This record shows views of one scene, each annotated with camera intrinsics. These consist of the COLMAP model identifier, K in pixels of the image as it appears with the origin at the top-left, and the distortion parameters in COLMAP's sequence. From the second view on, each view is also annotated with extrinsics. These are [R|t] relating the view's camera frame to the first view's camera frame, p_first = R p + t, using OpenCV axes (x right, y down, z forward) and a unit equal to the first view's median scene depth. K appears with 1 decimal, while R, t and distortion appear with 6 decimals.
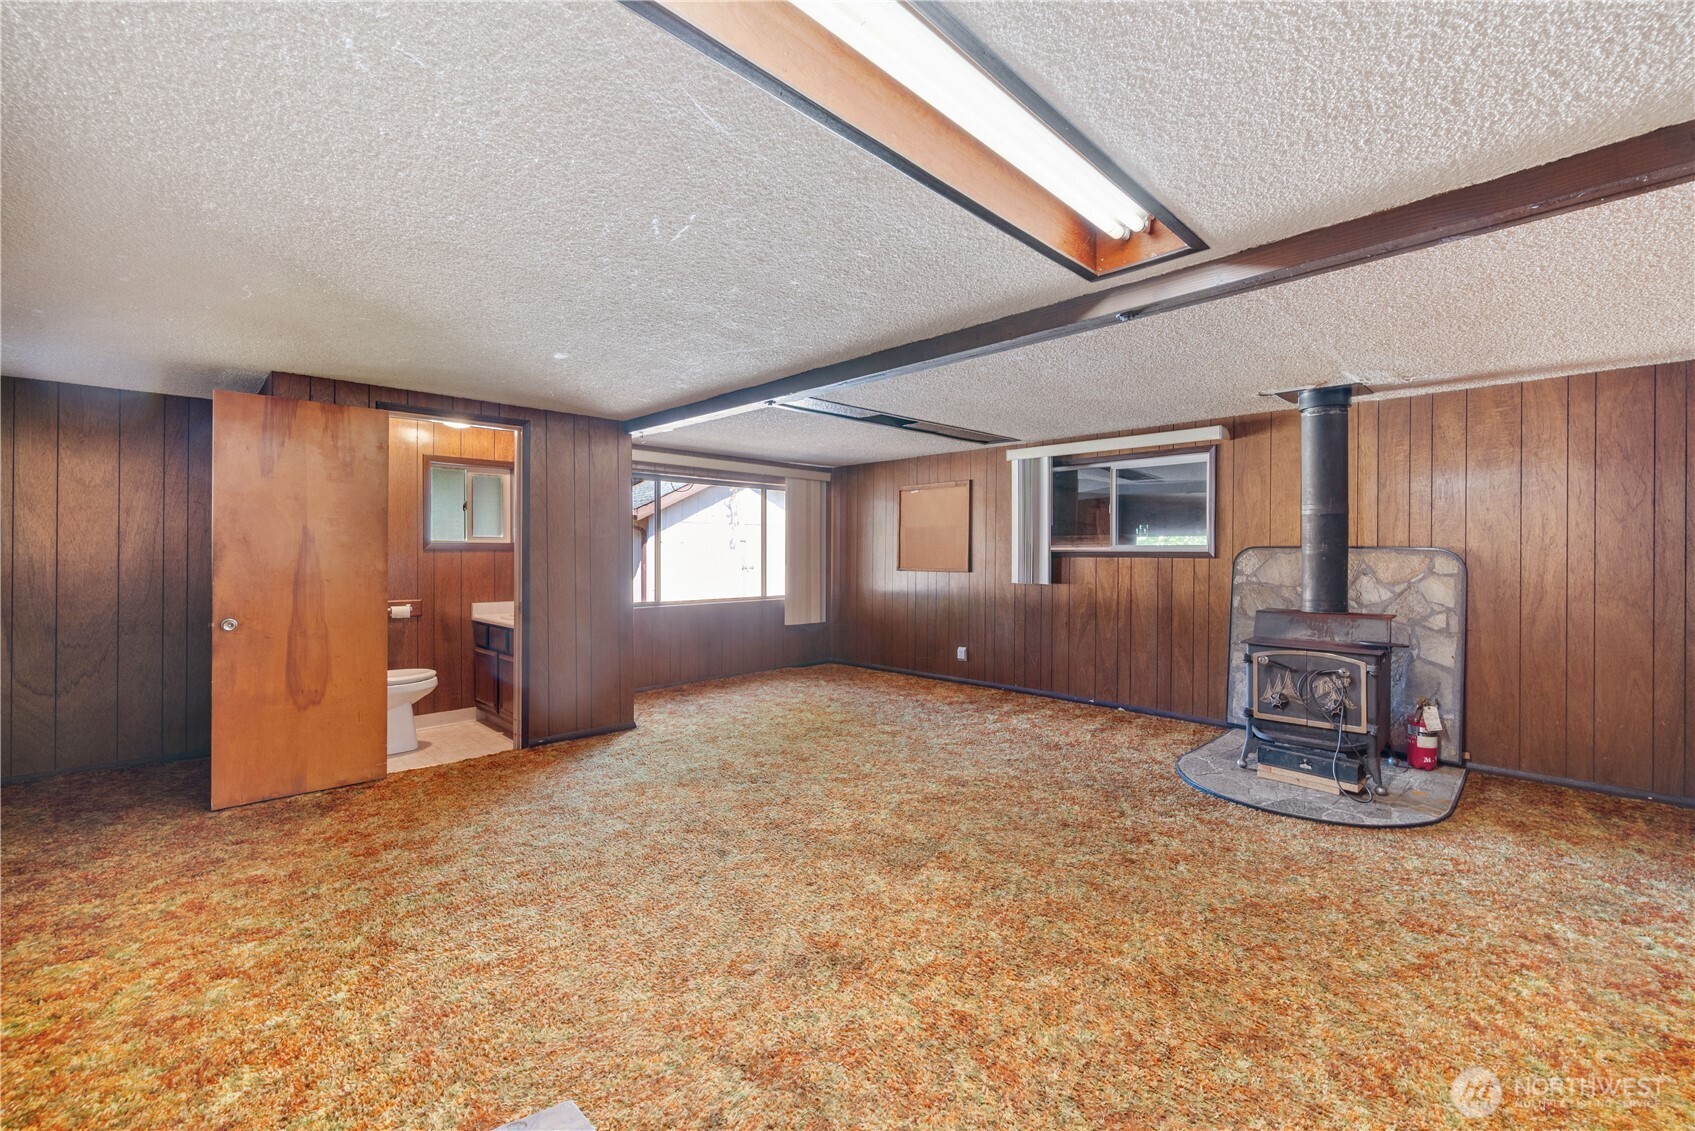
lens RADIAL K [[731.7, 0, 848.2], [0, 731.7, 560.5], [0, 0, 1]] dist [-0.000274, -0.000034]
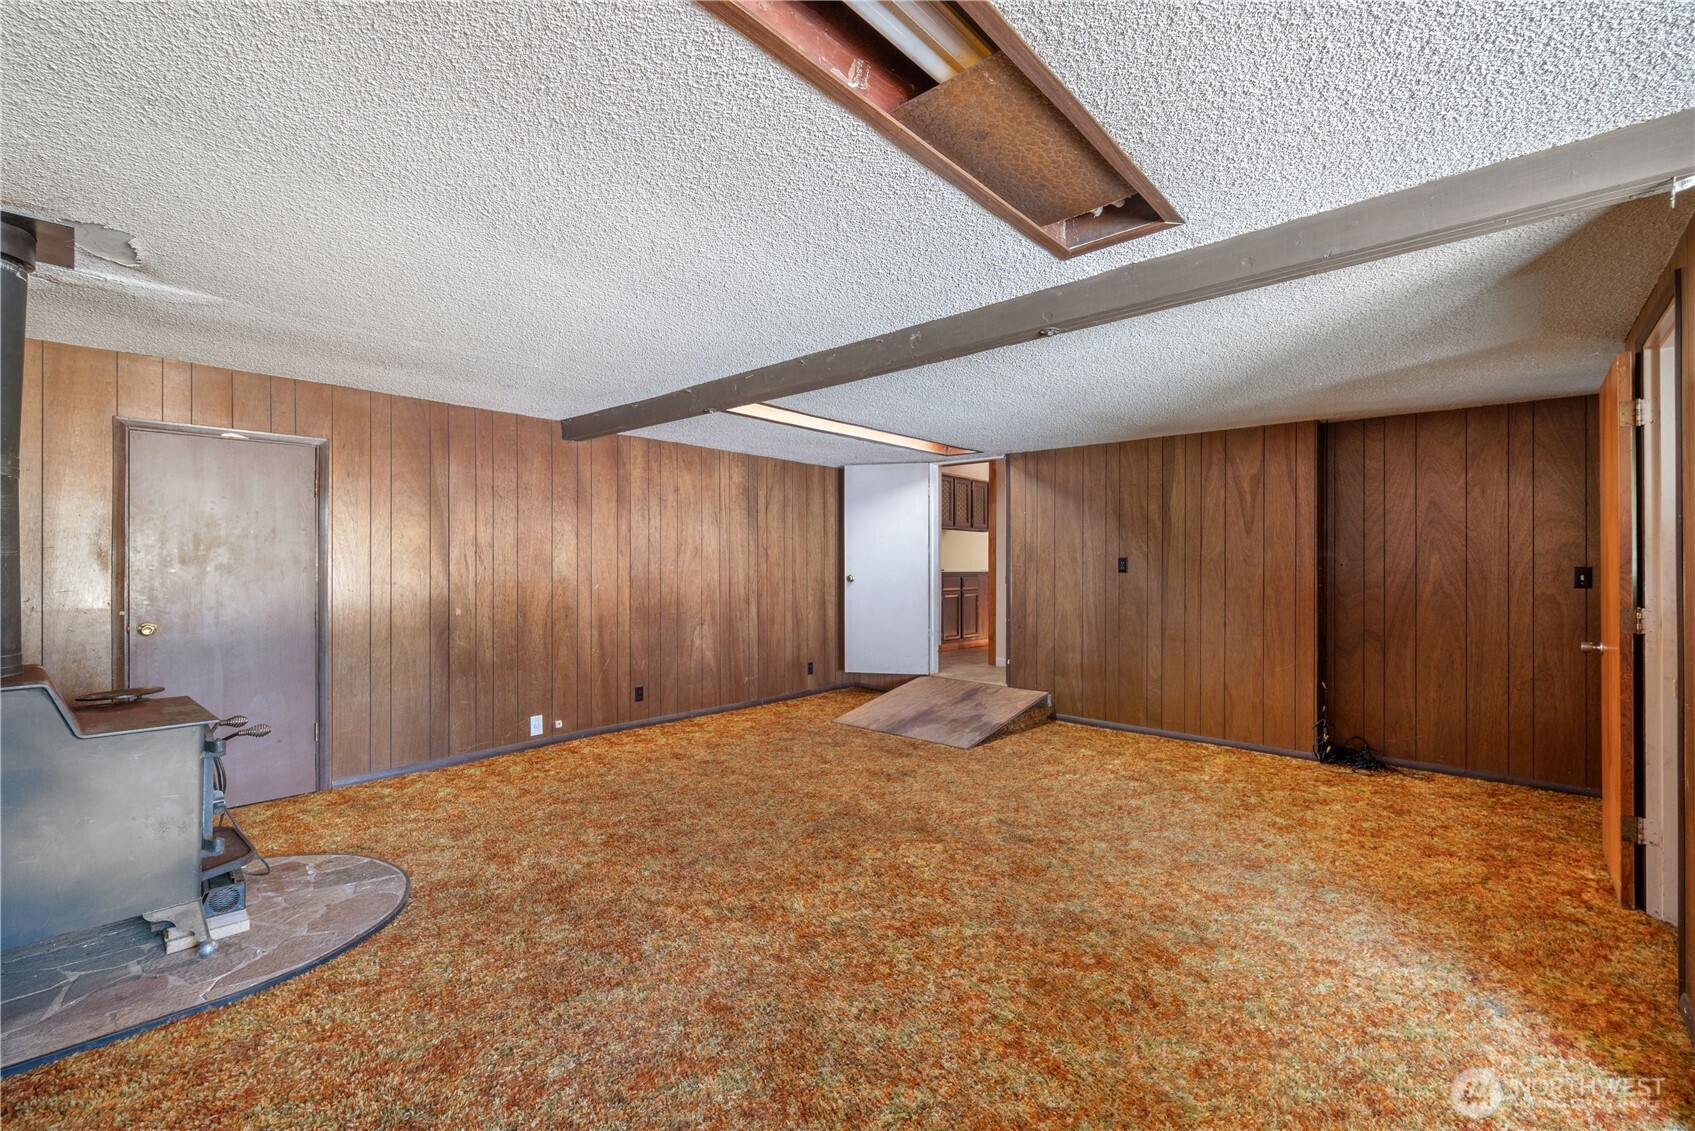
lens RADIAL K [[731.7, 0, 847.2], [0, 731.7, 559.1], [0, 0, 1]] dist [-0.000274, -0.000034]
pose [[-0.998932, -0.007175, -0.045638, 0.120281], [-0.007346, 0.999967, 0.003571, -0.017496], [0.045611, 0.003903, -0.998952, 1.959878]]
